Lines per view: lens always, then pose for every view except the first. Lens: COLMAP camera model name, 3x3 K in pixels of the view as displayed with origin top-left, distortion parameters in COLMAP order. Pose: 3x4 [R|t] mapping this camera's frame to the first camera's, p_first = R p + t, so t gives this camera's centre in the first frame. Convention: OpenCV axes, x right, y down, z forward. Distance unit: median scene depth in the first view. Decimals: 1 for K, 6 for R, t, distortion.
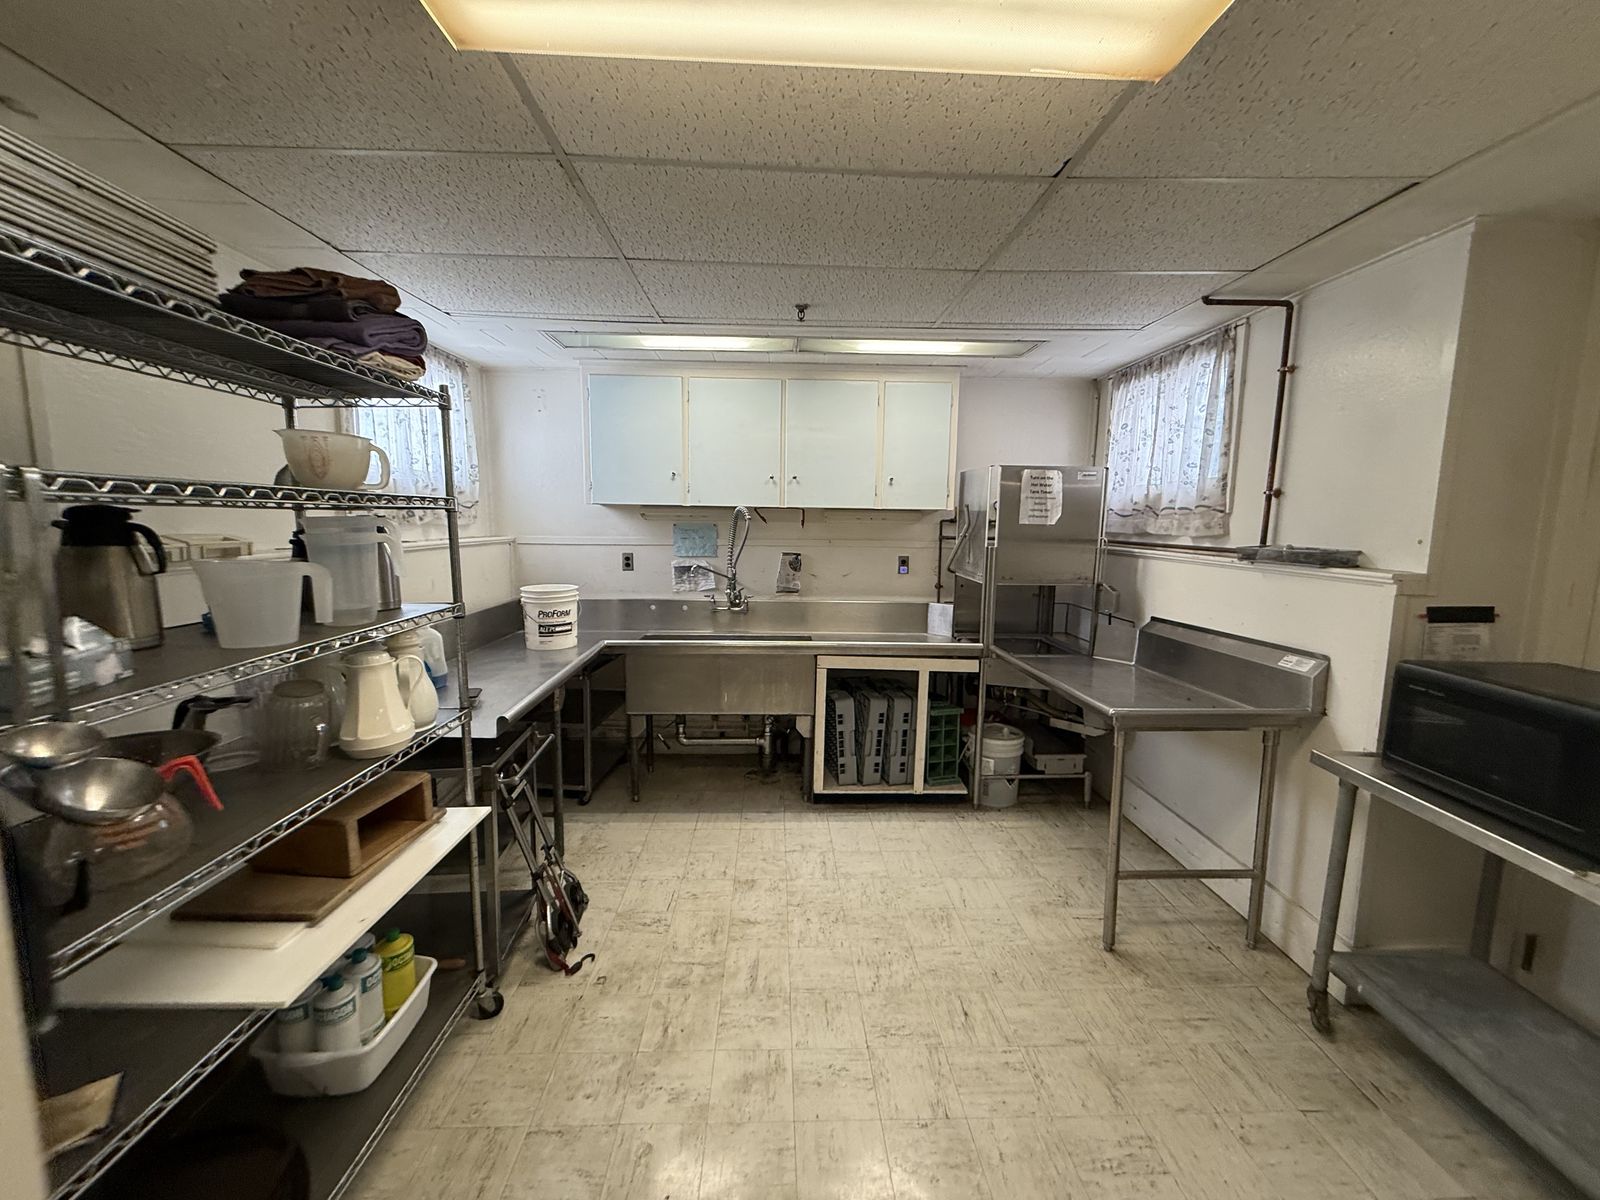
lens RADIAL K [[639.9, 0, 795.7], [0, 639.9, 598.6], [0, 0, 1]] dist [-0.000128, 0.000407]
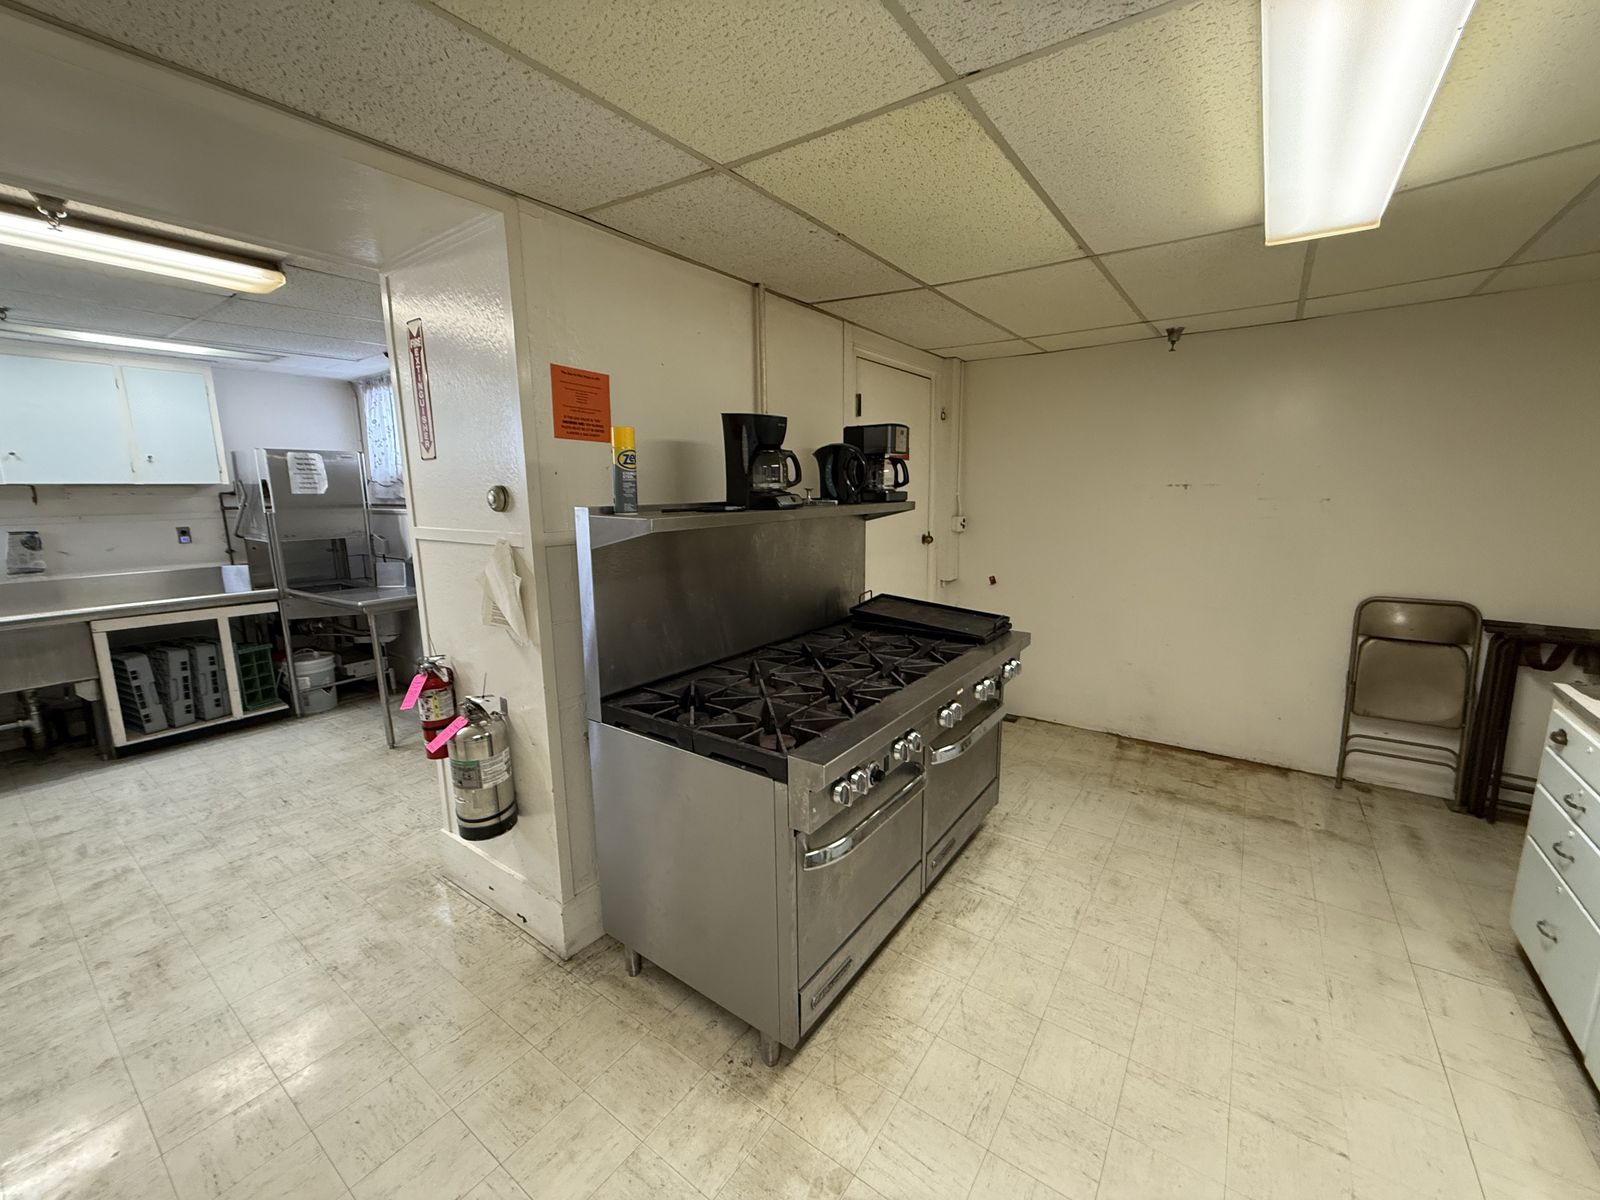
lens RADIAL K [[639.9, 0, 797.8], [0, 639.9, 601.3], [0, 0, 1]] dist [-0.000128, 0.000407]
pose [[0.612768, -0.158959, 0.774111, -0.063297], [0.119307, 0.986942, 0.108222, 0.077766], [-0.781205, 0.026041, 0.623731, -0.590571]]
